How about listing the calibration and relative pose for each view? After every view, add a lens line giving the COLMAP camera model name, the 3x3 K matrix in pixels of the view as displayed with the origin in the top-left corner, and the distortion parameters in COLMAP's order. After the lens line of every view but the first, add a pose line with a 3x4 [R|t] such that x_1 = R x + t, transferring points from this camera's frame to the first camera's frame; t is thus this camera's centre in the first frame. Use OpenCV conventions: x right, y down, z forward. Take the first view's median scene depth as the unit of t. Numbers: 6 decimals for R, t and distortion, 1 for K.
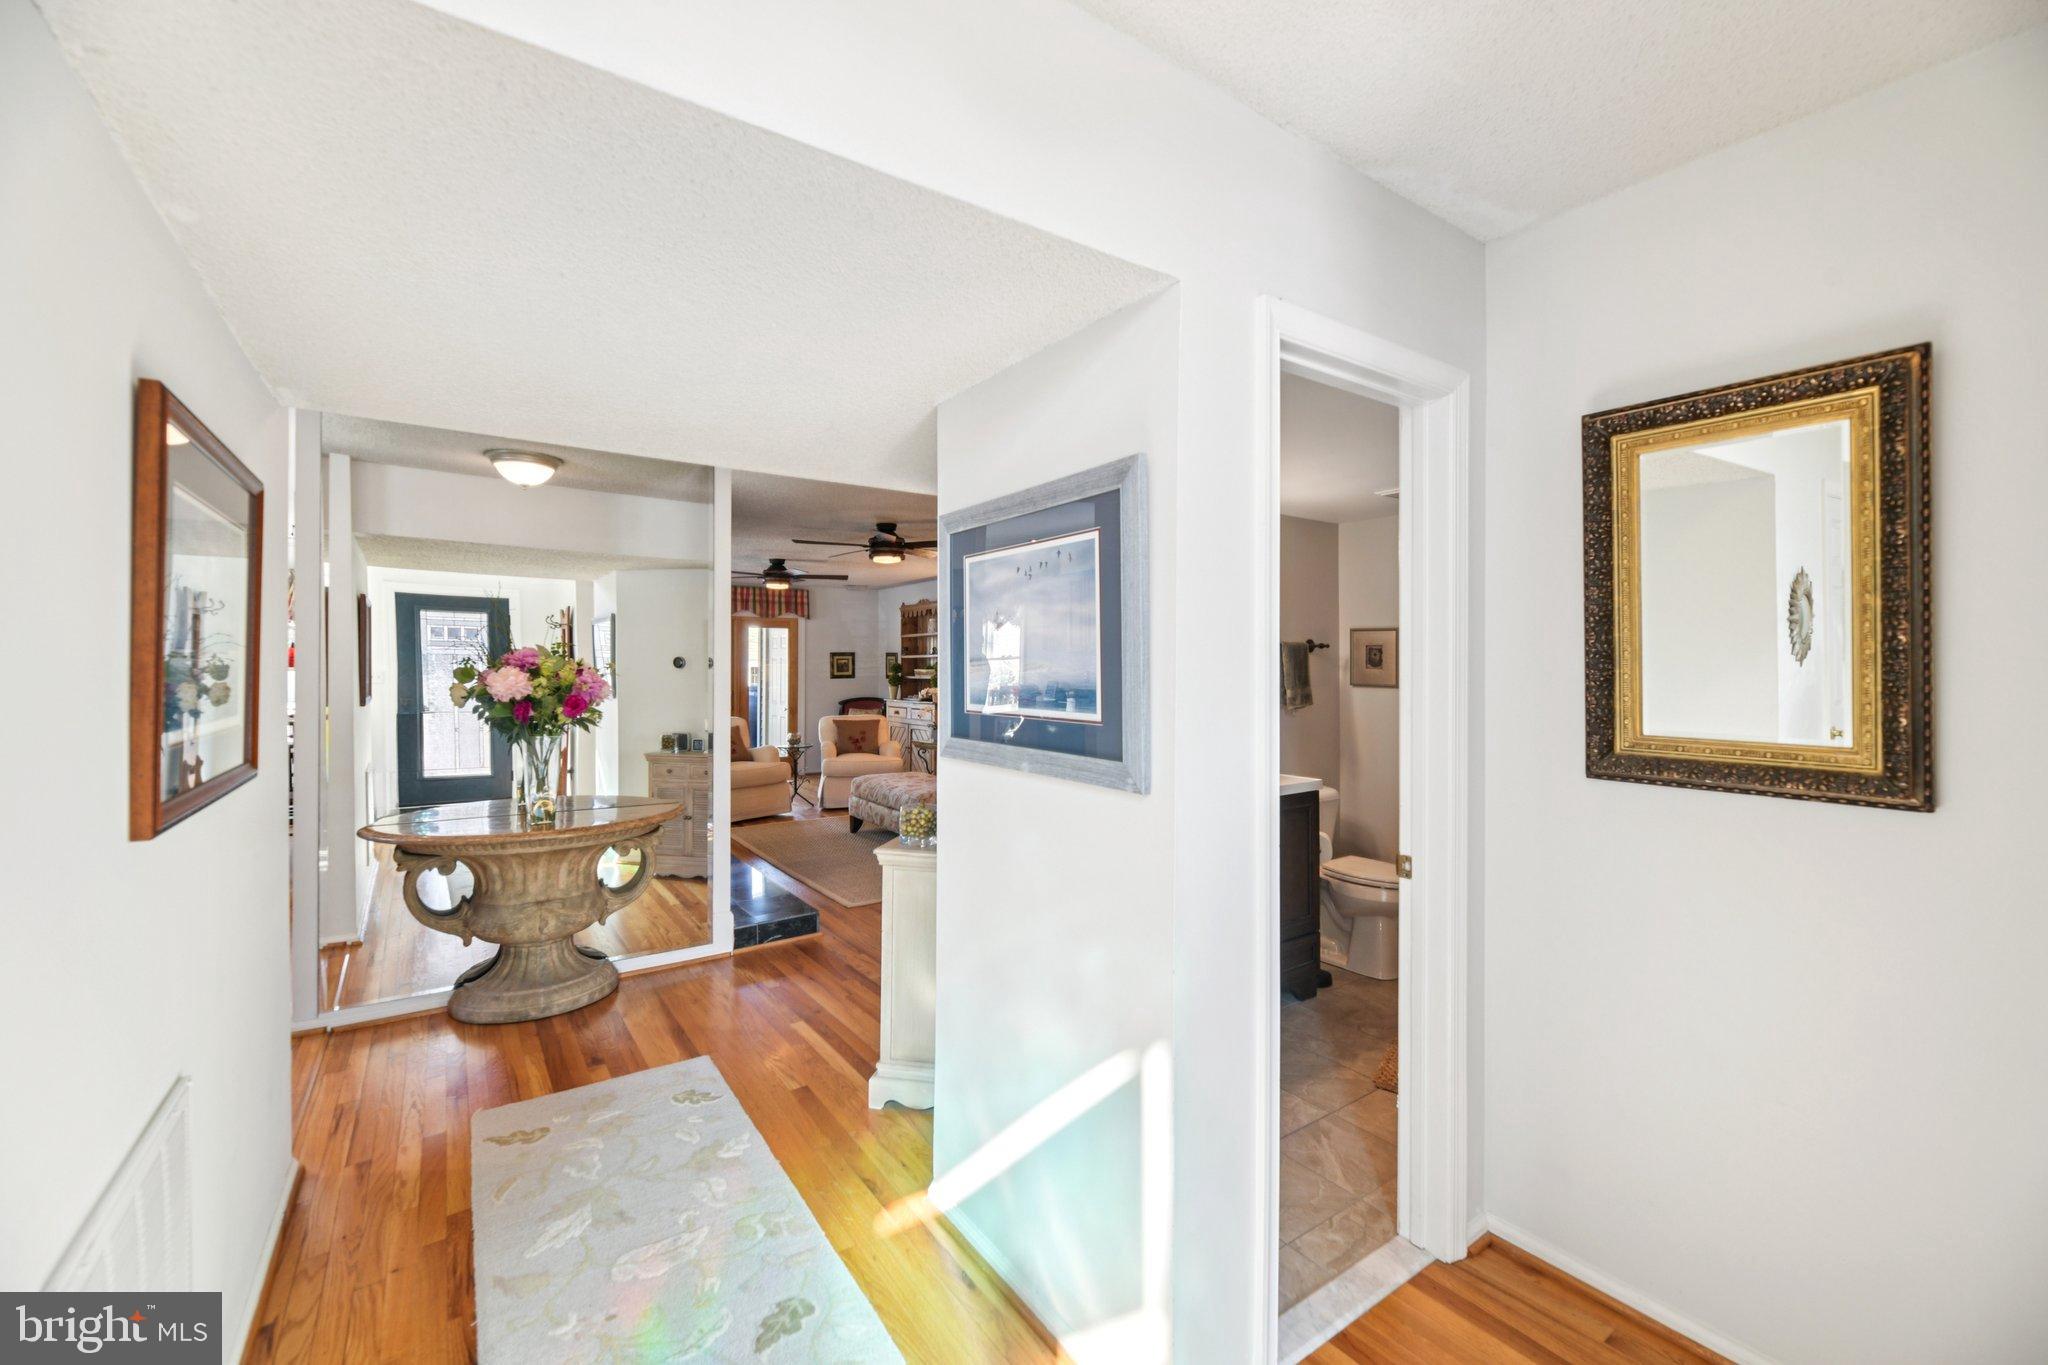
lens RADIAL K [[829.1, 0, 1036.0], [0, 829.1, 654.1], [0, 0, 1]] dist [0.000509, -0.002773]
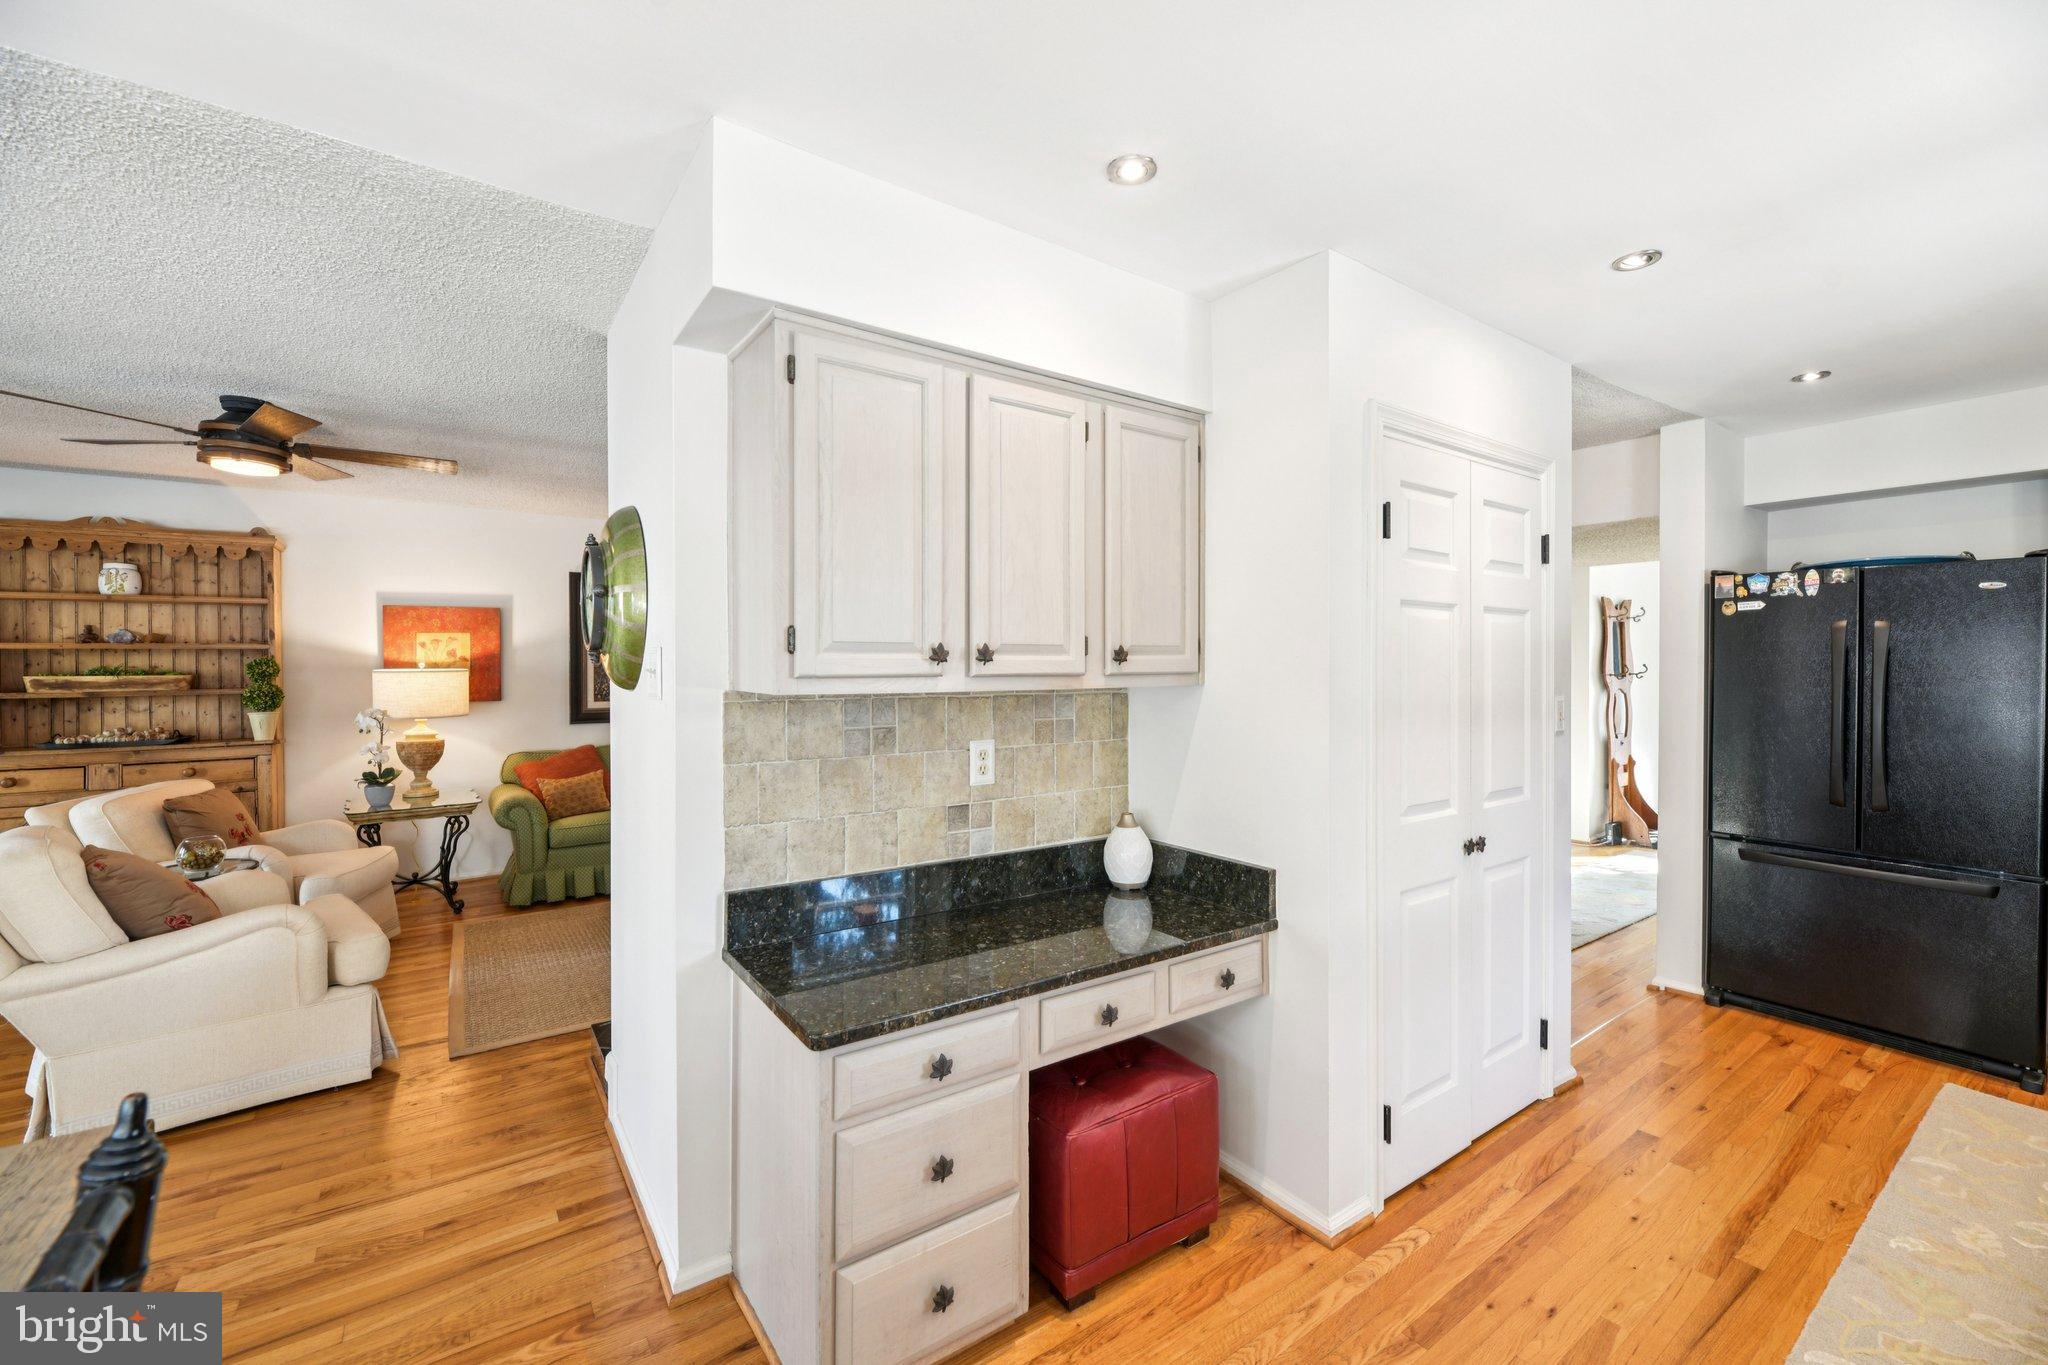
lens RADIAL K [[829.1, 0, 1032.7], [0, 829.1, 665.6], [0, 0, 1]] dist [0.000509, -0.002773]
pose [[0.003864, -0.001139, 0.999992, -1.201955], [-0.011395, 0.999934, 0.001183, 0.013161], [-0.999928, -0.011399, 0.003851, 1.043283]]
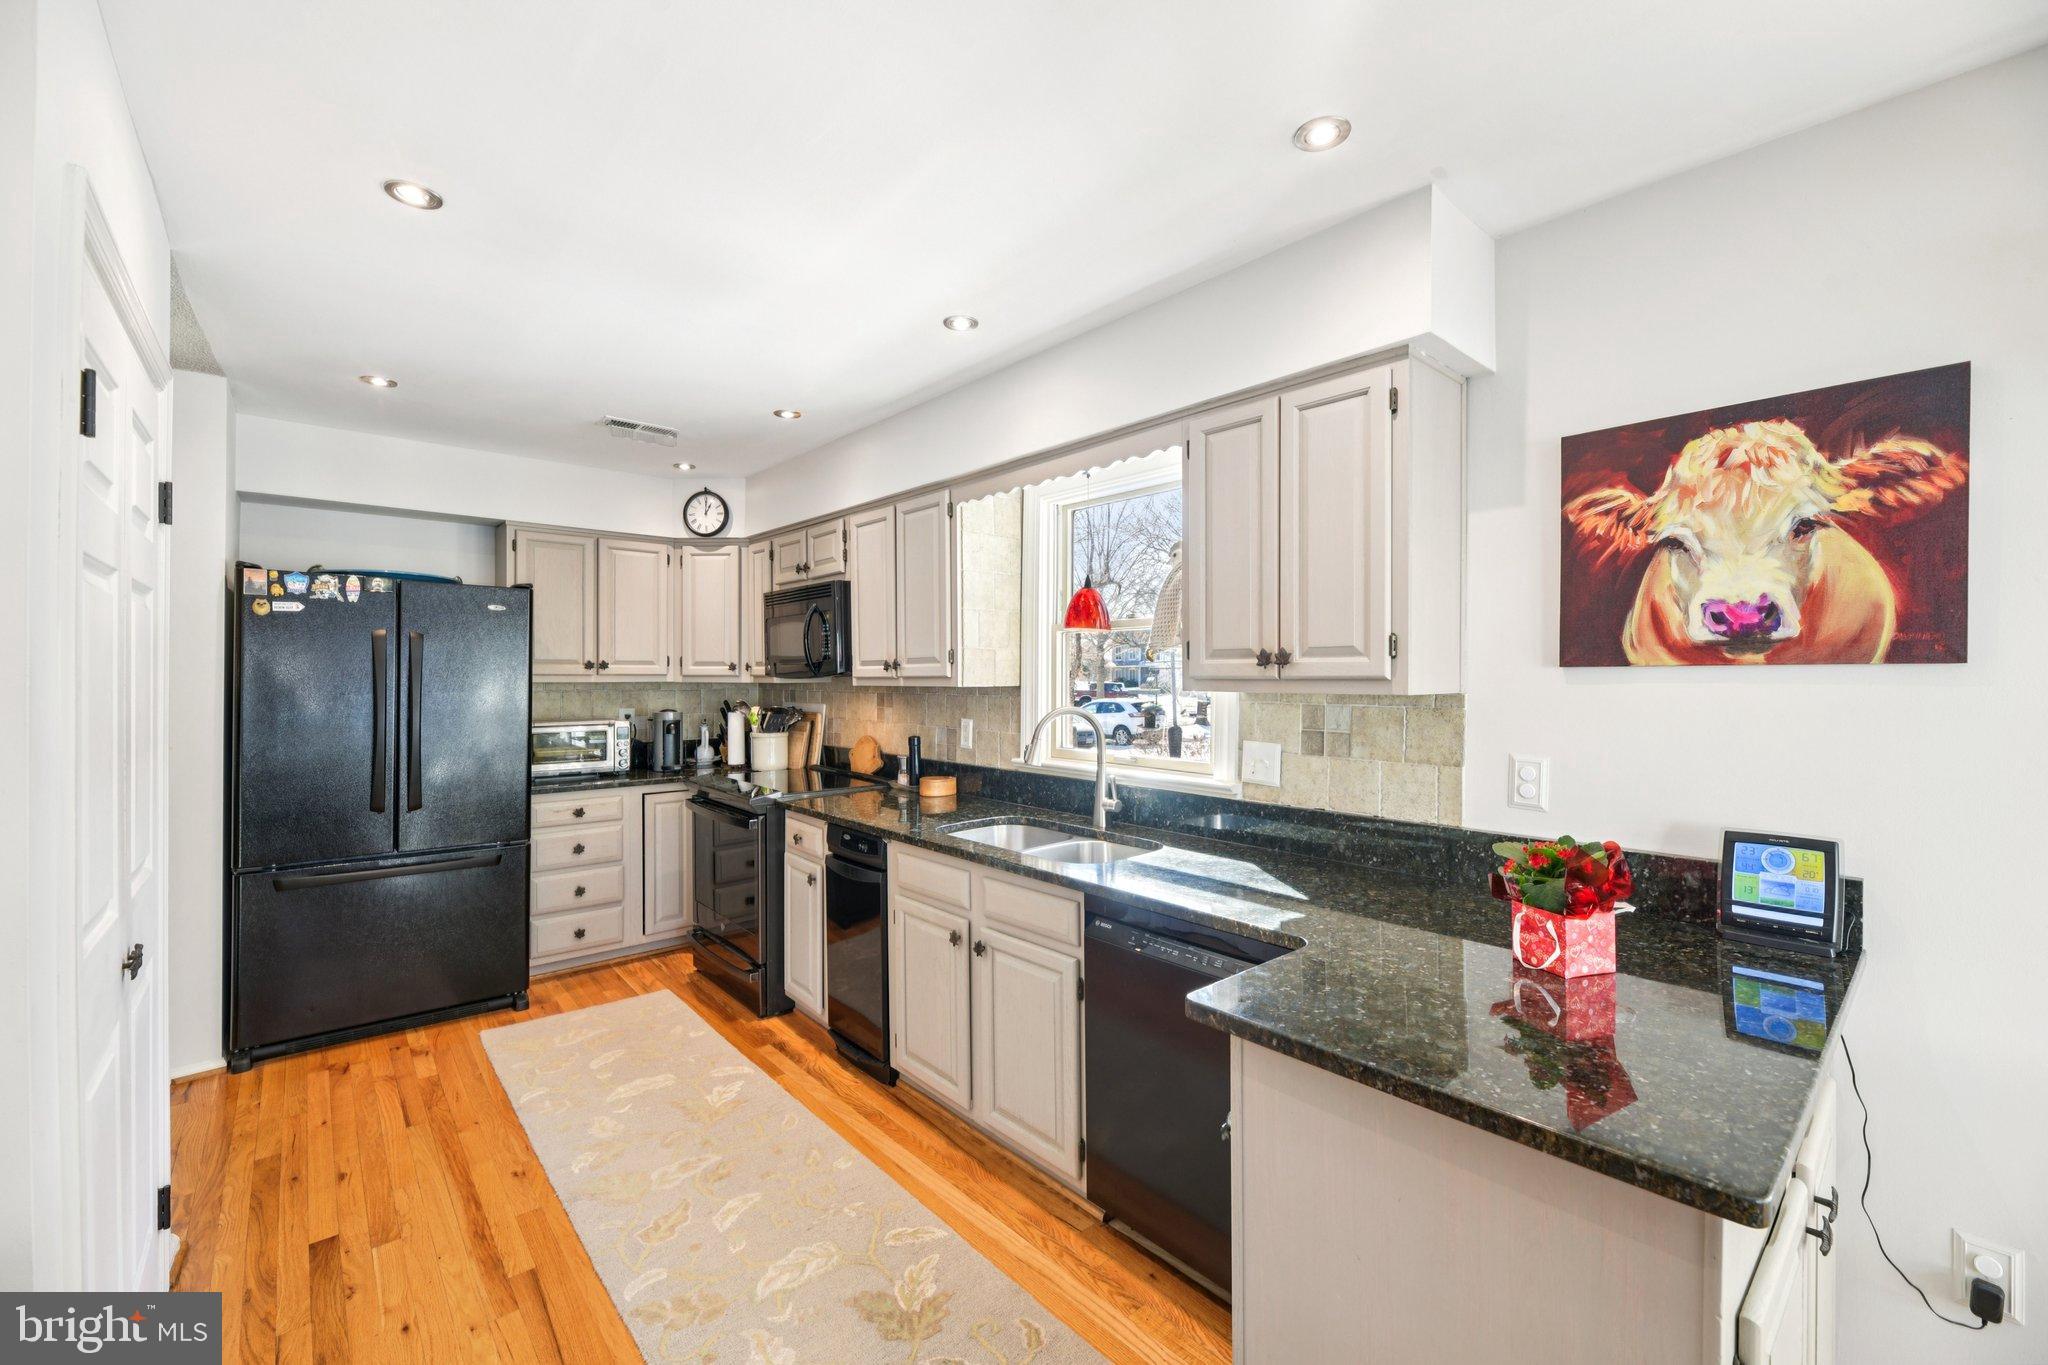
lens RADIAL K [[829.1, 0, 1032.7], [0, 829.1, 677.2], [0, 0, 1]] dist [0.000509, -0.002773]
pose [[-0.994580, -0.004975, -0.103859, -0.995285], [-0.003868, 0.999934, -0.010864, 0.014878], [0.103907, -0.010404, -0.994533, 1.125101]]
